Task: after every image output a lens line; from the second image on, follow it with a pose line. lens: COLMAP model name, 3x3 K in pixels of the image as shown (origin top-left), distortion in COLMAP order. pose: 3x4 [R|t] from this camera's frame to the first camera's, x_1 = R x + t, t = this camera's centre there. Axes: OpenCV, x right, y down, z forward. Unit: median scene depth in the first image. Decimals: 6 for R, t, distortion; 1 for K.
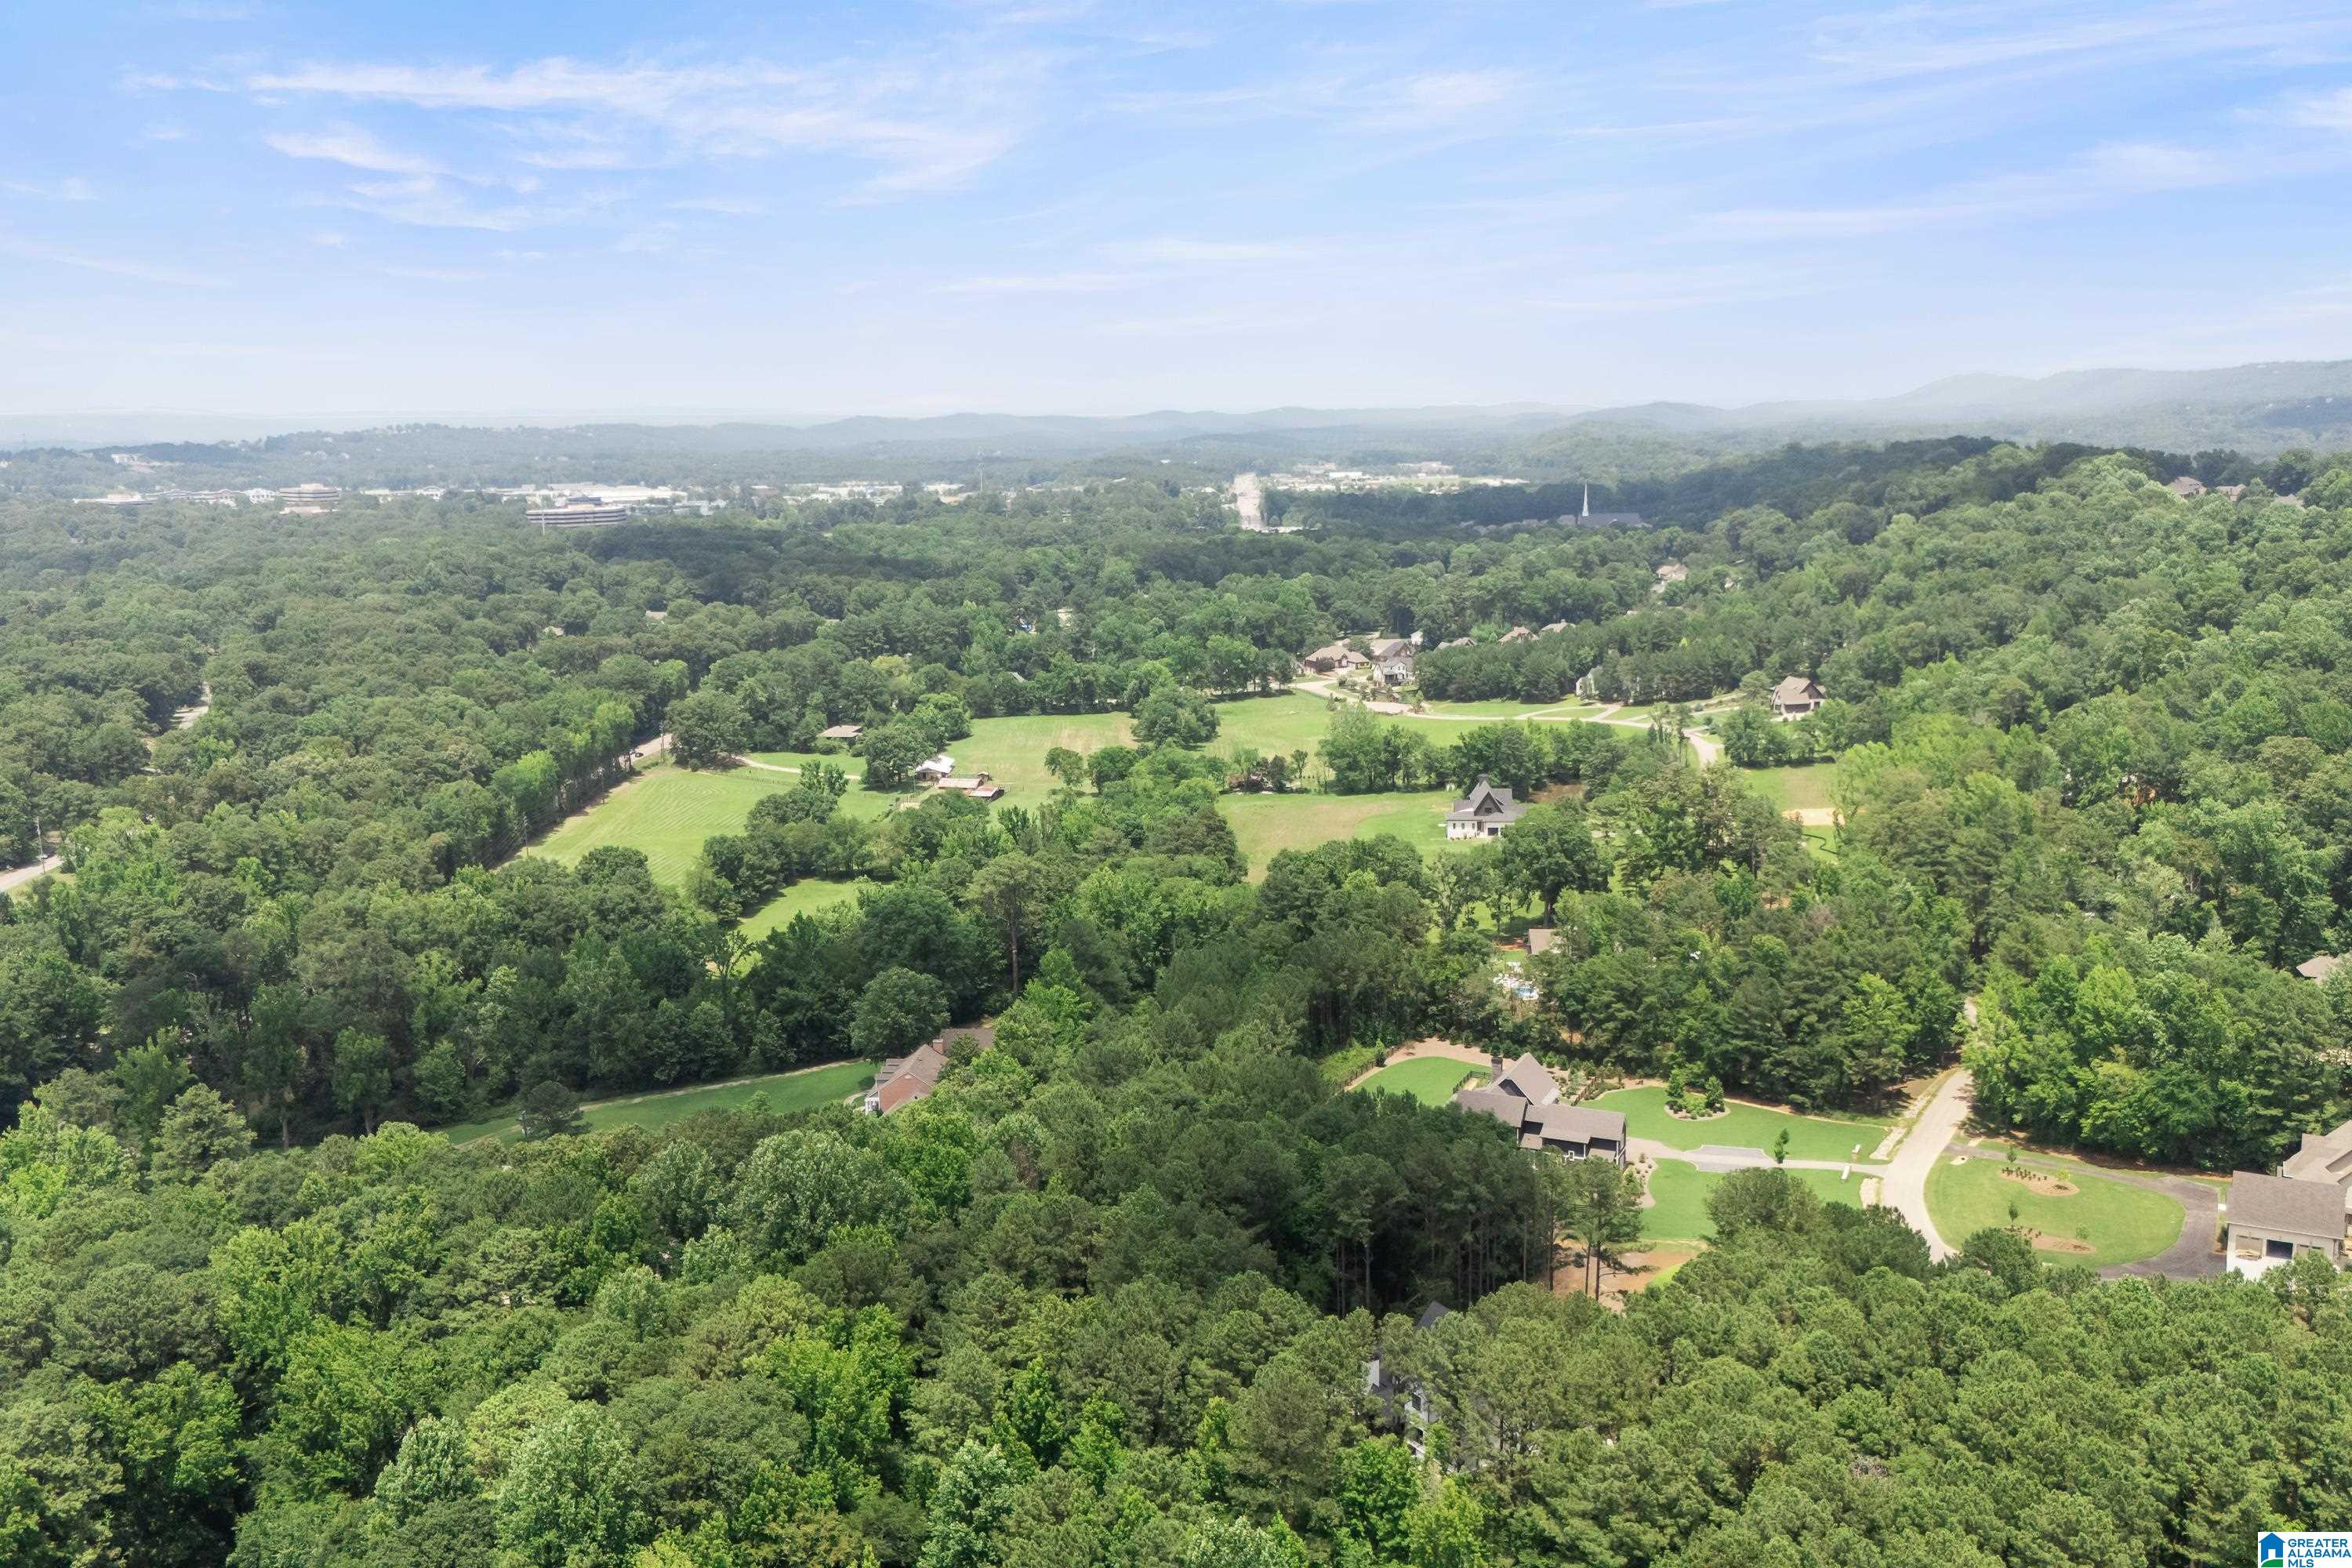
lens RADIAL K [[2024.7, 0, 1184.8], [0, 2024.7, 756.2], [0, 0, 1]] dist [0.072379, -0.115663]
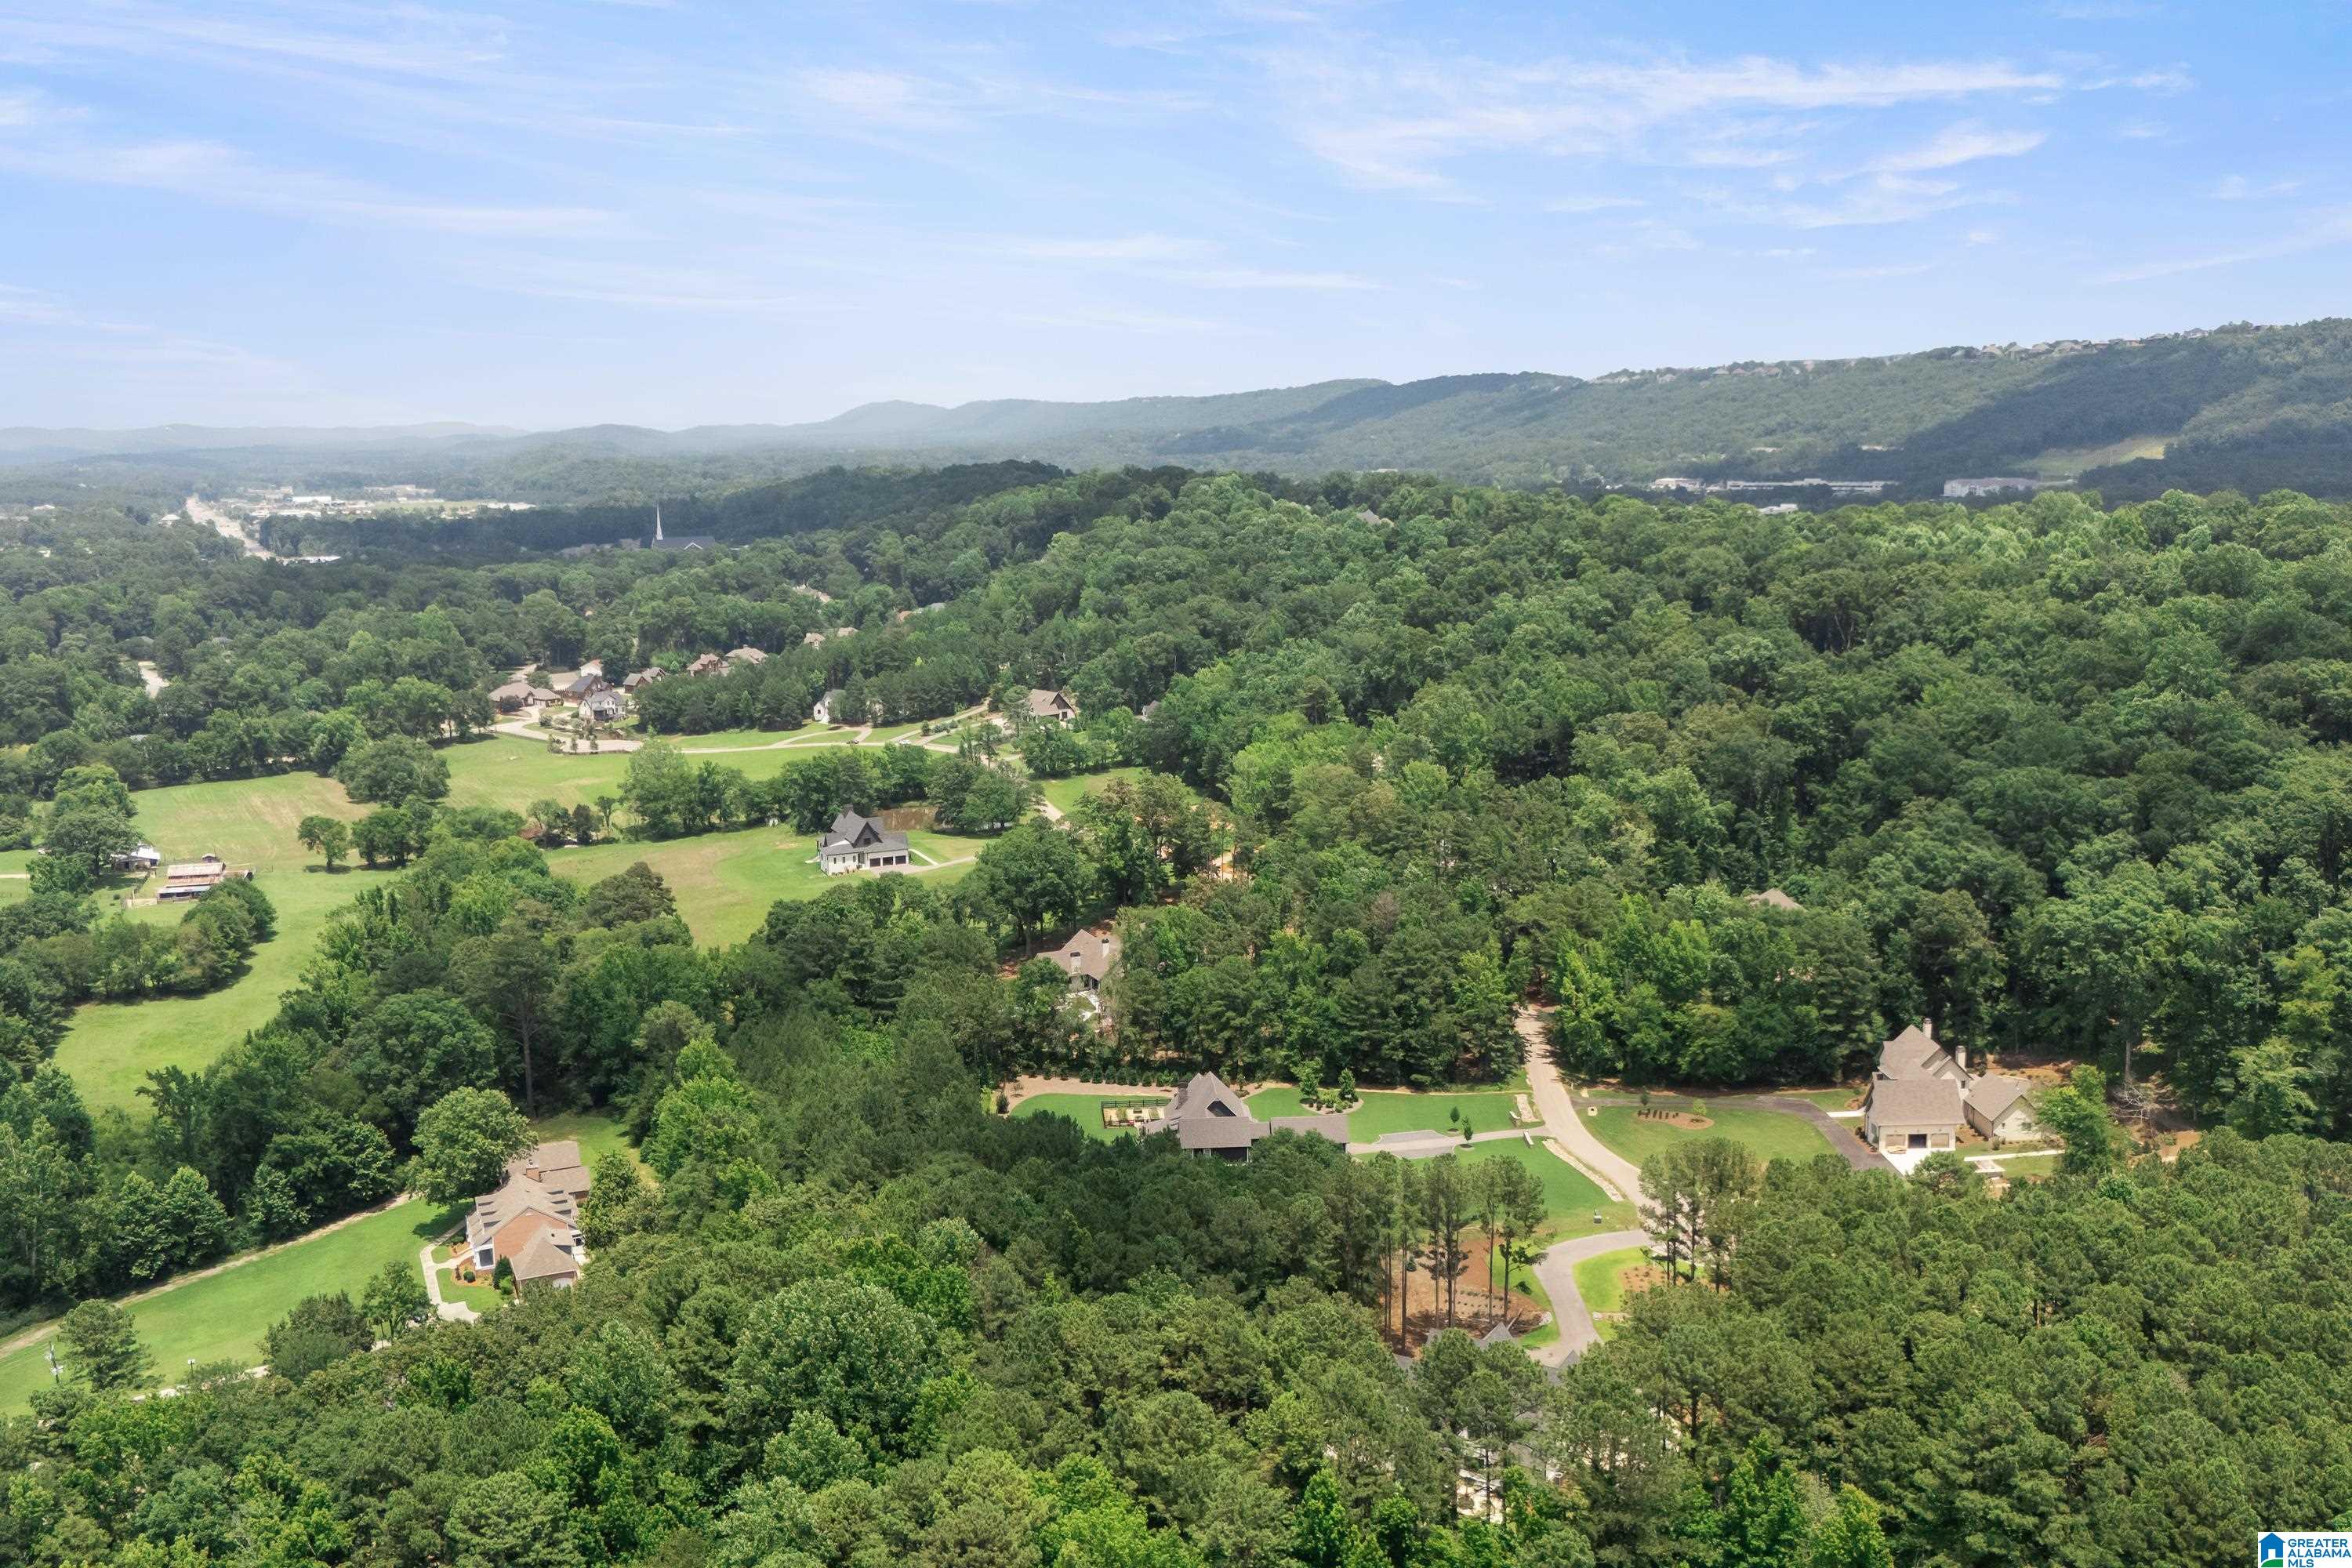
lens RADIAL K [[2010.9, 0, 1172.3], [0, 2010.9, 756.1], [0, 0, 1]] dist [0.174613, -0.406021]
pose [[0.871958, -0.071226, 0.484373, -0.188050], [0.076639, 0.997021, 0.008646, -0.010970], [-0.483546, 0.029583, 0.874819, 0.082594]]
